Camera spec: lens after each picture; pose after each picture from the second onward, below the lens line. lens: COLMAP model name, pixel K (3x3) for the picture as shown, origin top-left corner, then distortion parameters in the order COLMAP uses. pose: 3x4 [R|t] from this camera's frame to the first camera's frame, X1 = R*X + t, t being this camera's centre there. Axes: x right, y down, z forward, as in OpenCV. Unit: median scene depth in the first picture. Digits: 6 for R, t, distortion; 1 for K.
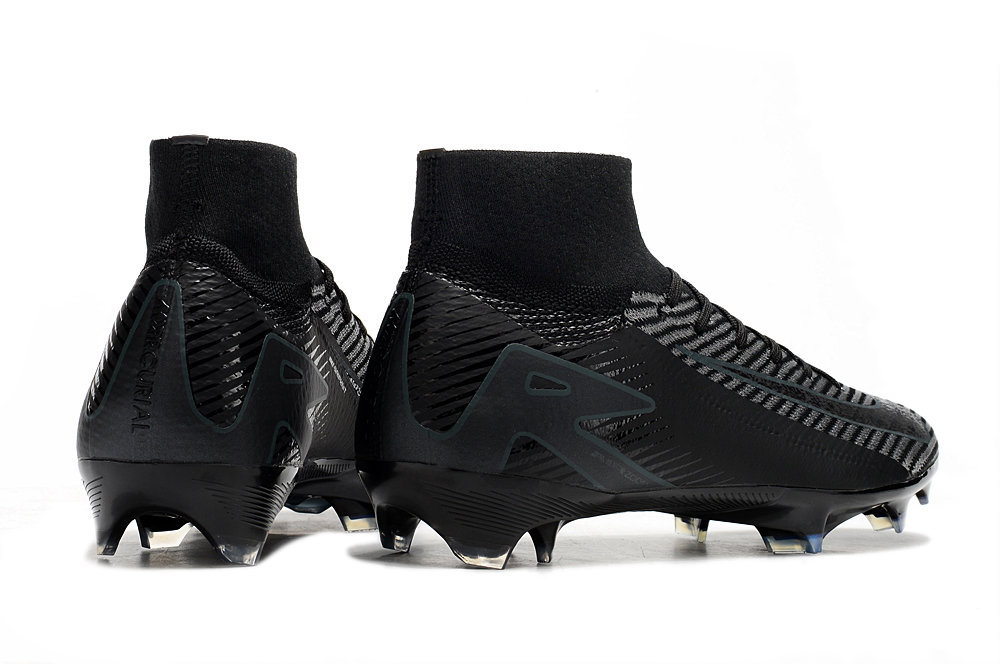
lens RADIAL K [[1643.5, 0, 499.9], [0, 1643.5, 327.1], [0, 0, 1]] dist [0.023282, 0.000000]
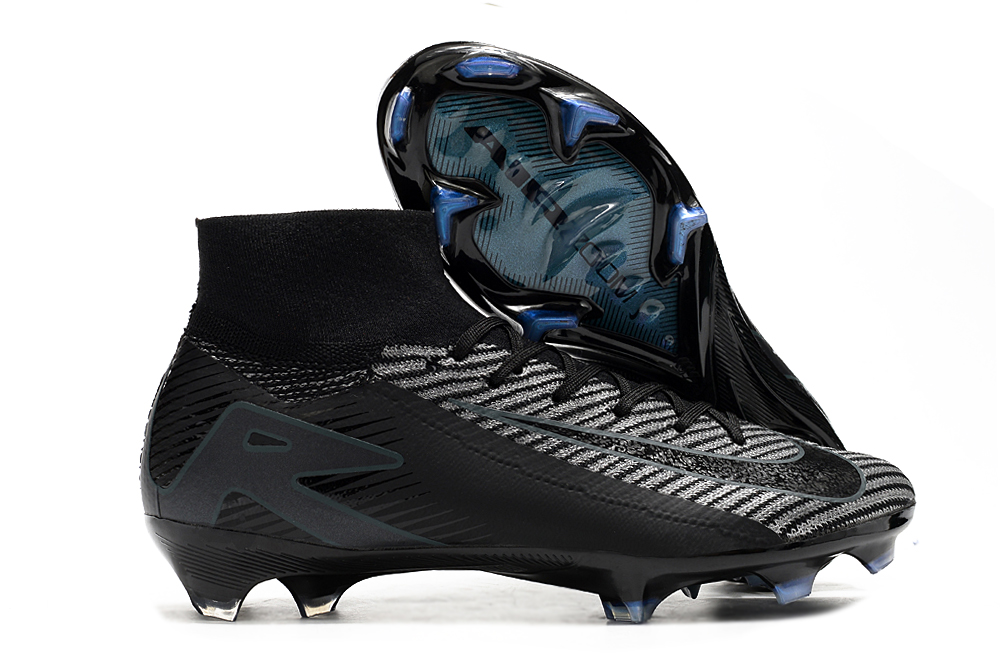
lens RADIAL K [[1643.5, 0, 499.8], [0, 1643.5, 337.8], [0, 0, 1]] dist [0.023282, 0.000000]
pose [[0.867284, -0.041481, -0.496082, 0.644313], [0.026546, 0.998958, -0.037121, 0.012412], [0.497105, 0.019025, 0.867482, 0.181186]]
